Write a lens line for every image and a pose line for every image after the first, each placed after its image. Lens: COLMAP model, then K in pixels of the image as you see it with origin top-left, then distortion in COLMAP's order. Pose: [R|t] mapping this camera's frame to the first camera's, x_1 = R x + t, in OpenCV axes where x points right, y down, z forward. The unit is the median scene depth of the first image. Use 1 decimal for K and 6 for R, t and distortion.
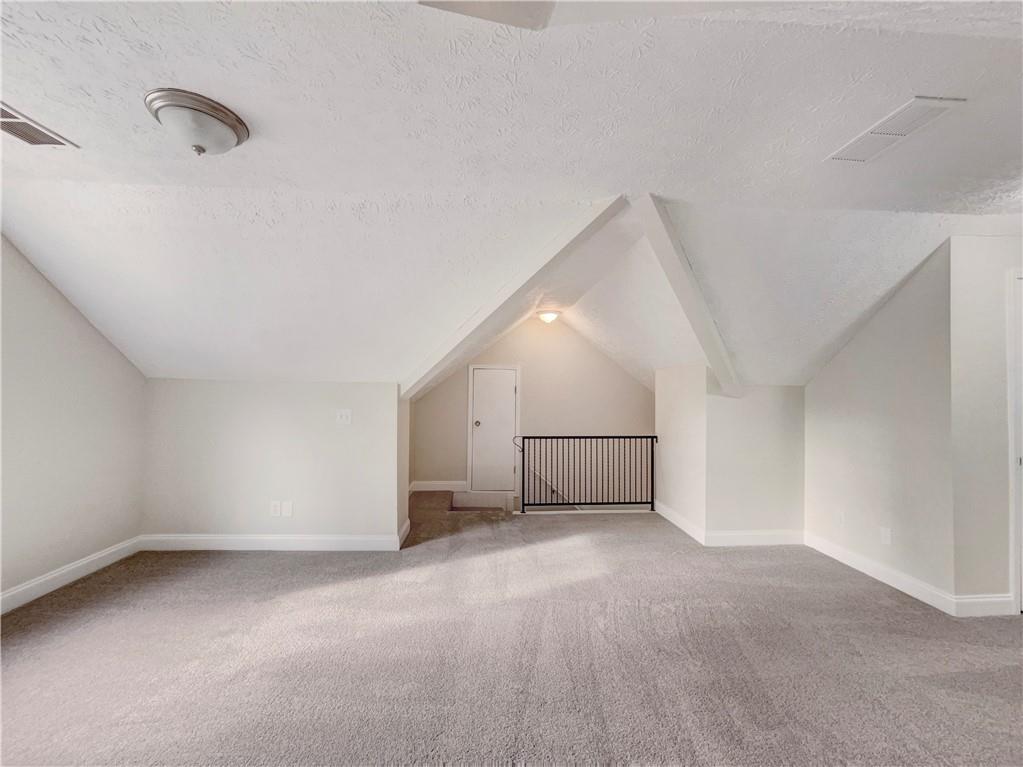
lens RADIAL K [[414.3, 0, 518.4], [0, 414.3, 384.9], [0, 0, 1]] dist [0.001347, 0.000402]
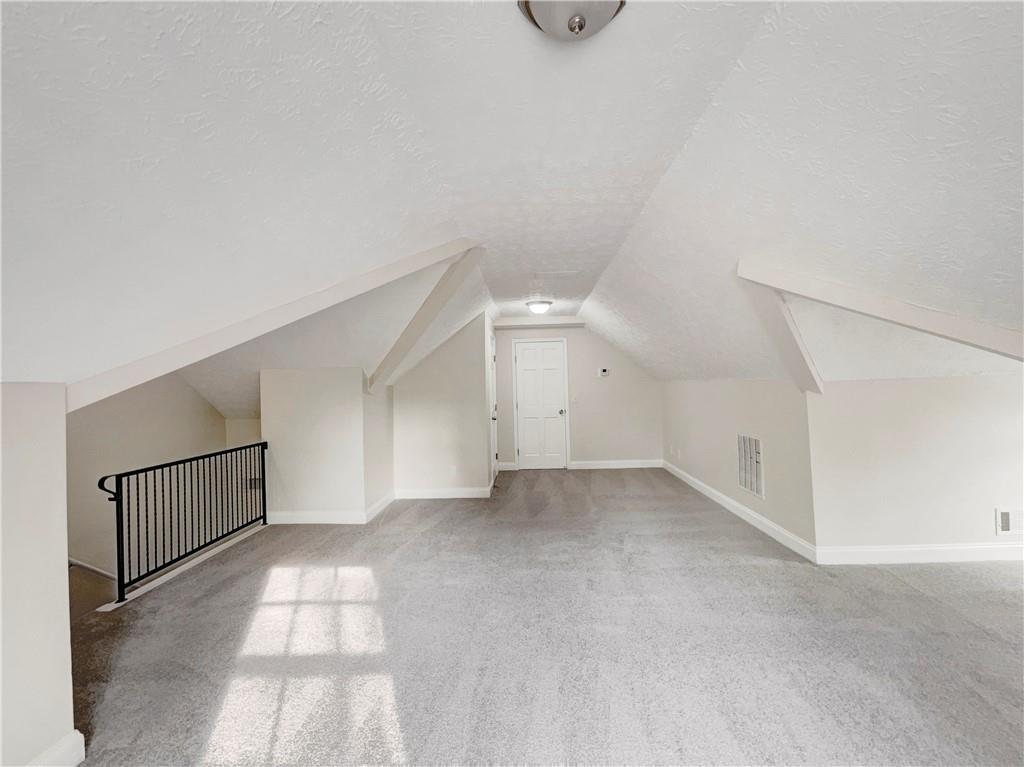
lens RADIAL K [[414.7, 0, 518.9], [0, 414.7, 384.9], [0, 0, 1]] dist [0.001347, 0.000402]
pose [[0.088807, -0.007865, 0.996018, -0.535381], [0.002158, 0.999968, 0.007704, -0.008065], [-0.996046, 0.001466, 0.088821, 0.370597]]
